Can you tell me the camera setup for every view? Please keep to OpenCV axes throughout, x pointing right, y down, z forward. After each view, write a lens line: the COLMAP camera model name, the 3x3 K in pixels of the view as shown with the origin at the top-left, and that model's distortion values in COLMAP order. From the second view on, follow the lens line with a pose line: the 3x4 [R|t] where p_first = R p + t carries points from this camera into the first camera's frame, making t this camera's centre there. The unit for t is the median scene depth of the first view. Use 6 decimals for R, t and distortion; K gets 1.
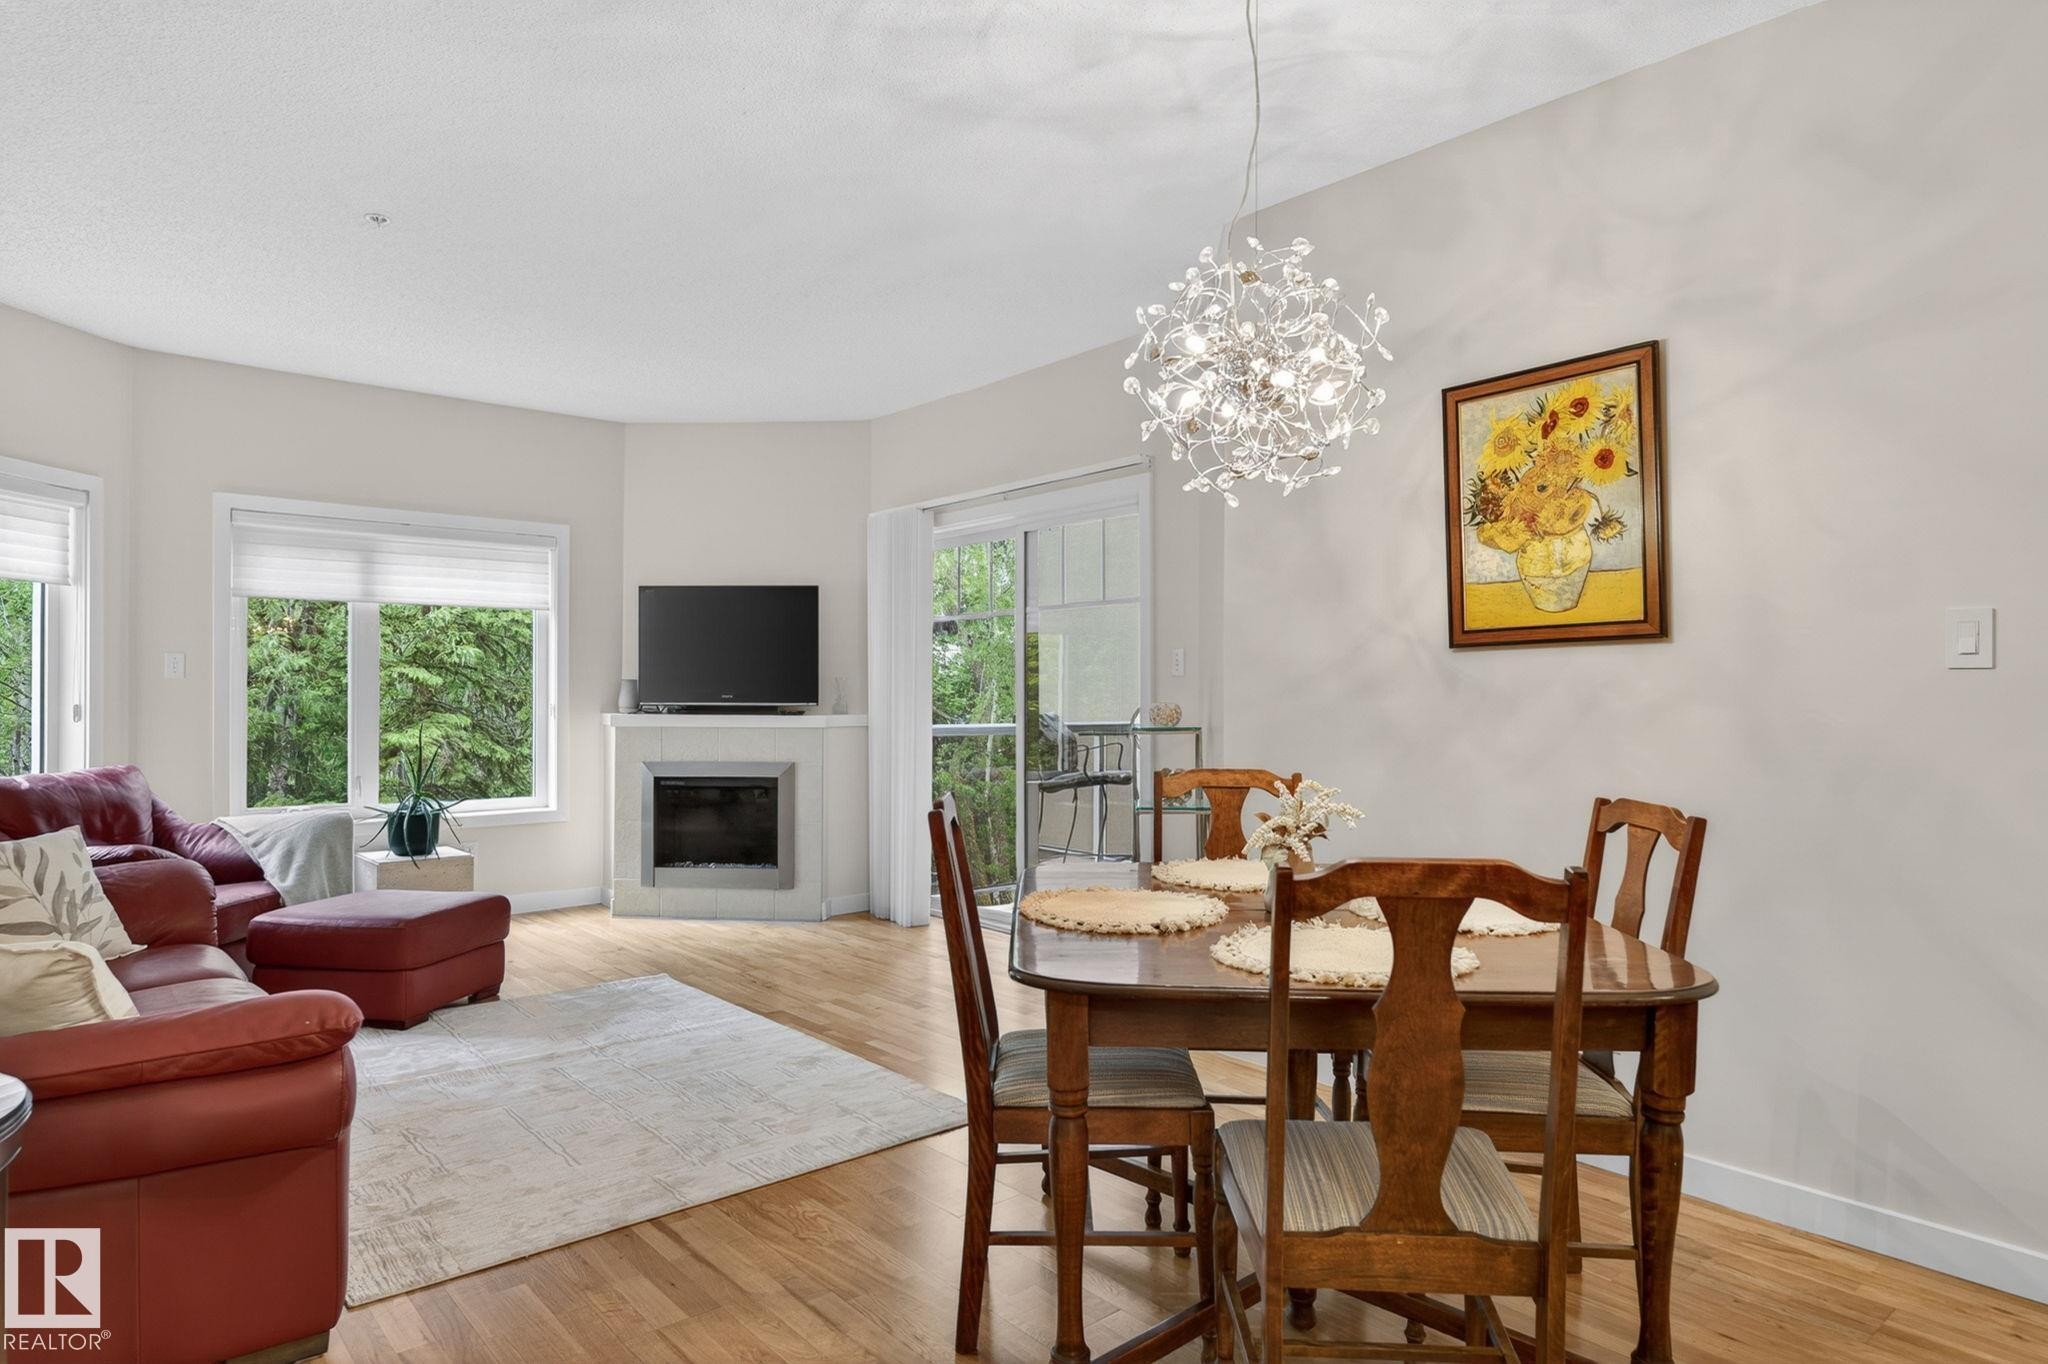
lens RADIAL K [[1180.4, 0, 1046.1], [0, 1180.4, 687.7], [0, 0, 1]] dist [0.001235, 0.001706]
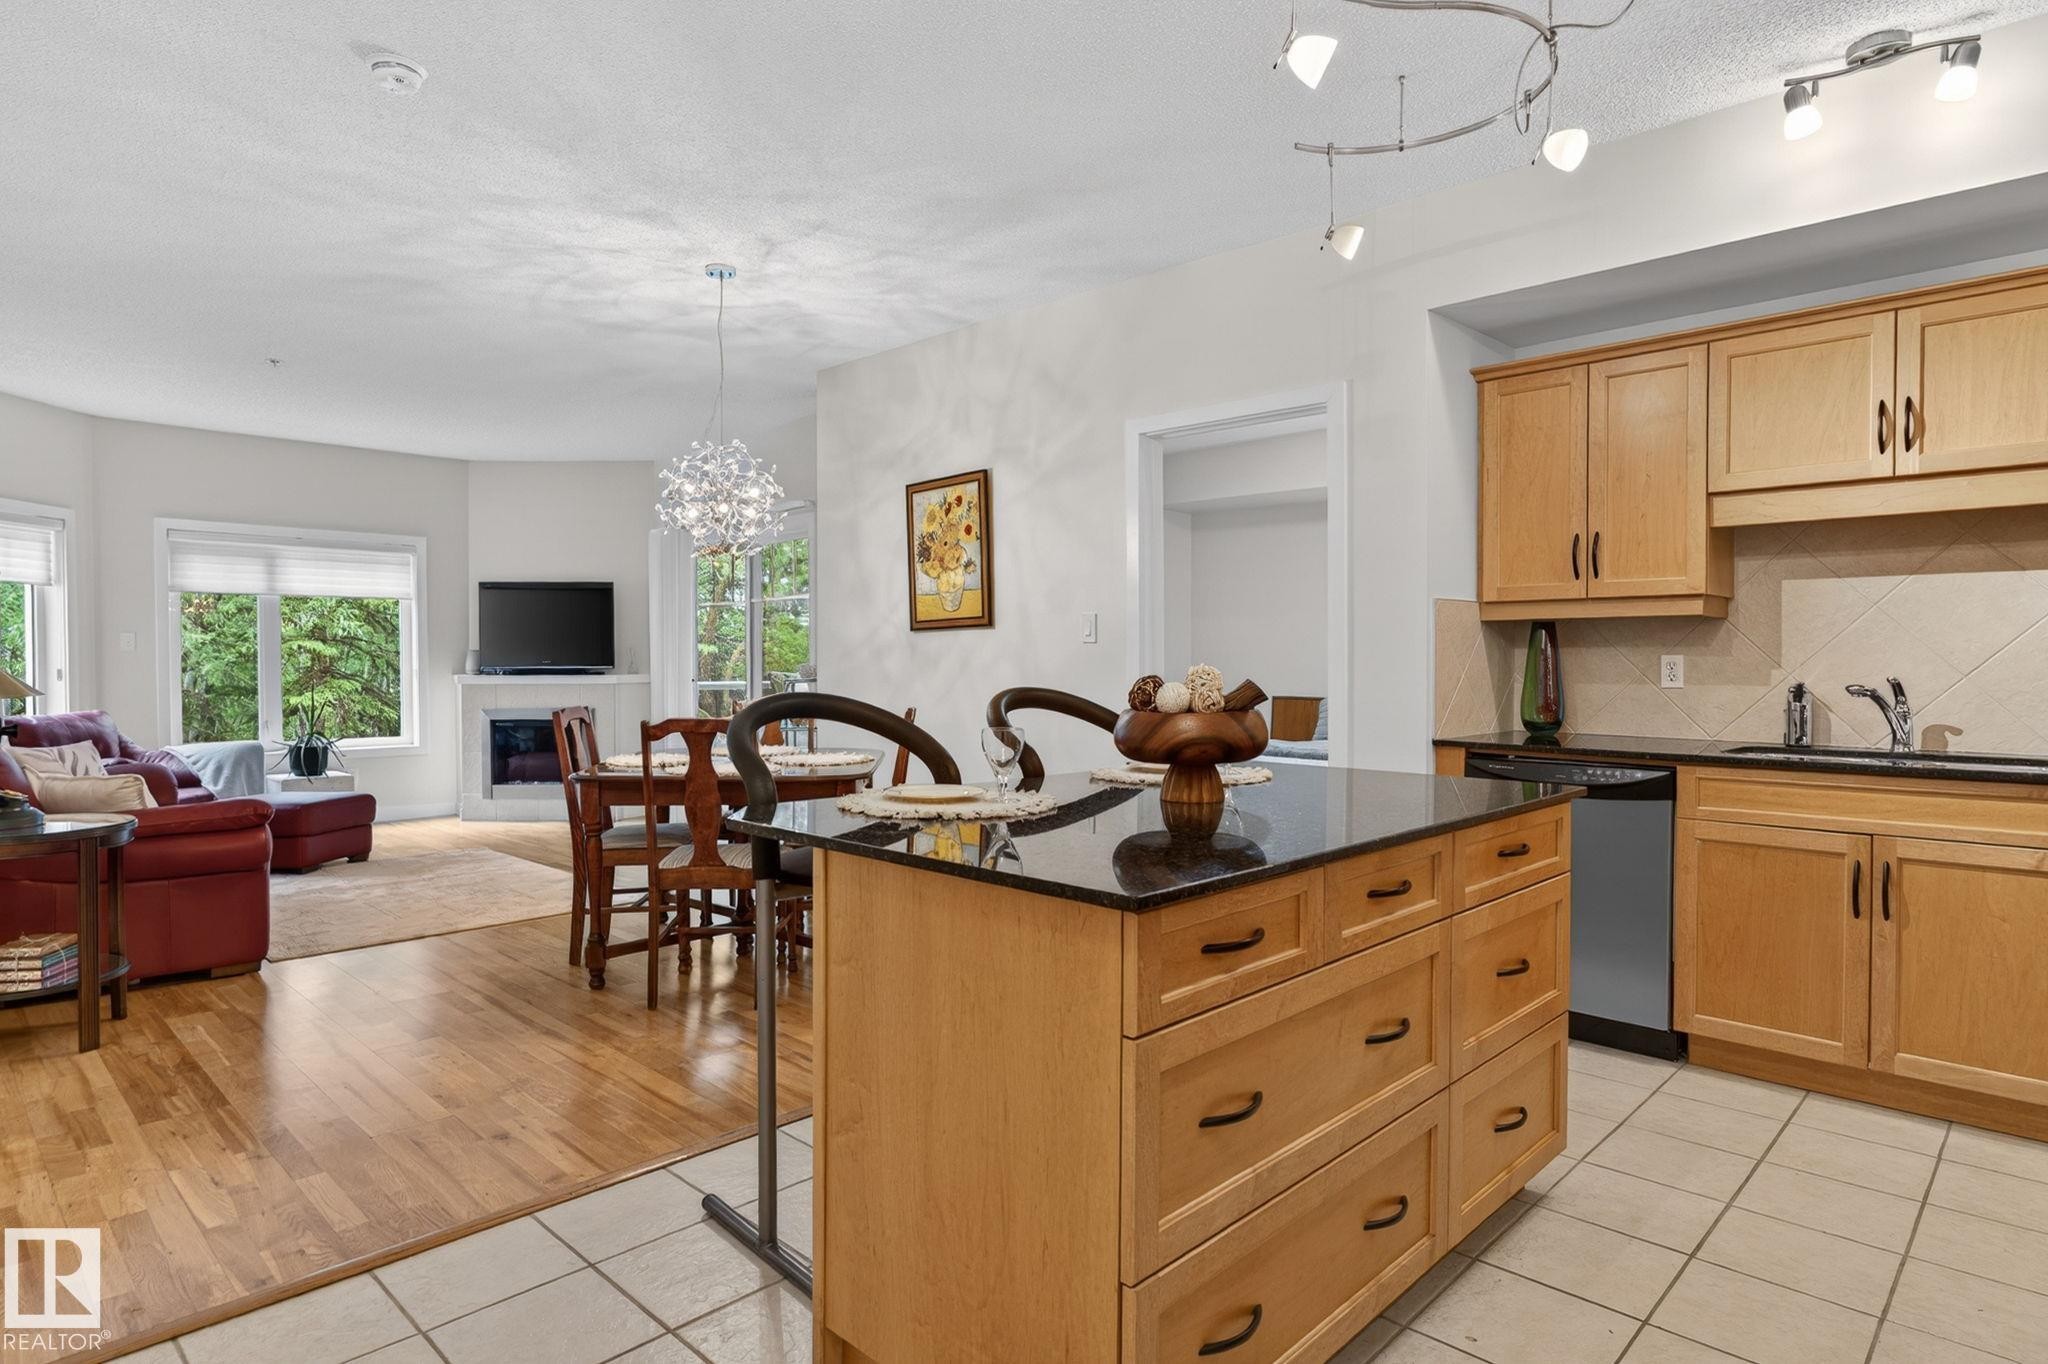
lens RADIAL K [[1115.7, 0, 1028.7], [0, 1115.7, 677.1], [0, 0, 1]] dist [0.005604, 0.000971]
pose [[0.997201, -0.005890, 0.074533, 0.251986], [0.004465, 0.999804, 0.019266, 0.003004], [-0.074632, -0.018879, 0.997032, -0.445432]]
